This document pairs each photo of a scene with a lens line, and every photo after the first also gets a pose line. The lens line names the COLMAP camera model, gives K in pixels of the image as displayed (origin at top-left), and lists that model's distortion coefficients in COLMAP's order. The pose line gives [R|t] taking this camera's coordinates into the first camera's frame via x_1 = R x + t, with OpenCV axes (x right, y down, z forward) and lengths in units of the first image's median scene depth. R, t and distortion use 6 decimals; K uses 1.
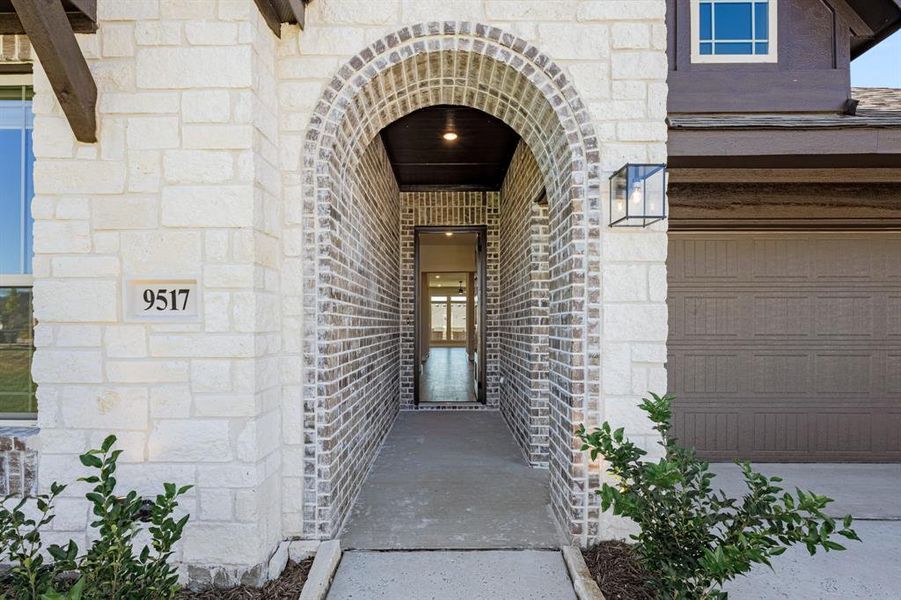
lens RADIAL K [[393.5, 0, 448.4], [0, 393.5, 317.2], [0, 0, 1]] dist [-0.000073, -0.000042]
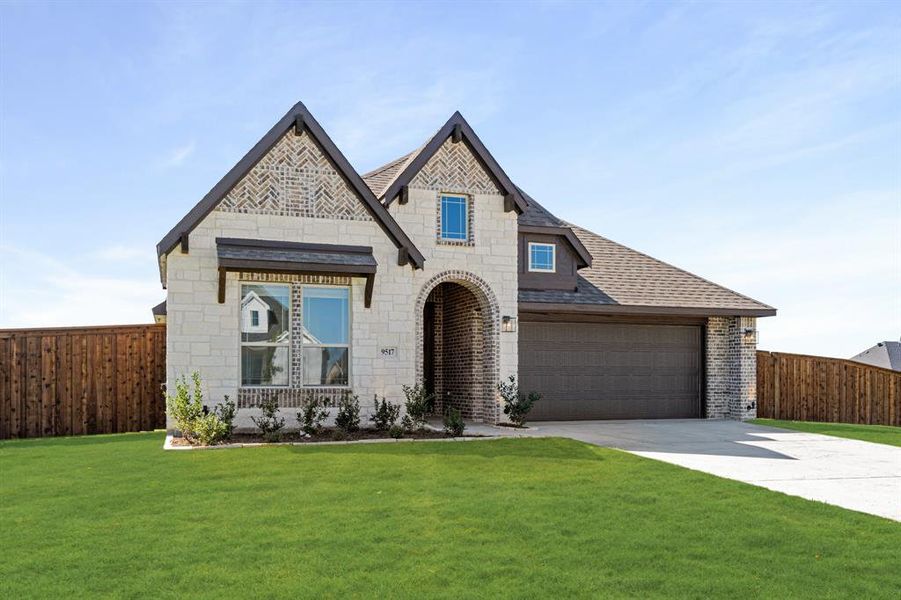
lens RADIAL K [[679.6, 0, 453.9], [0, 679.6, 263.8], [0, 0, 1]] dist [0.001984, 0.000620]
pose [[0.956345, 0.049417, 0.288033, -1.740681], [-0.008122, 0.989713, -0.142836, 0.037312], [-0.292128, 0.134261, 0.946908, -4.596441]]
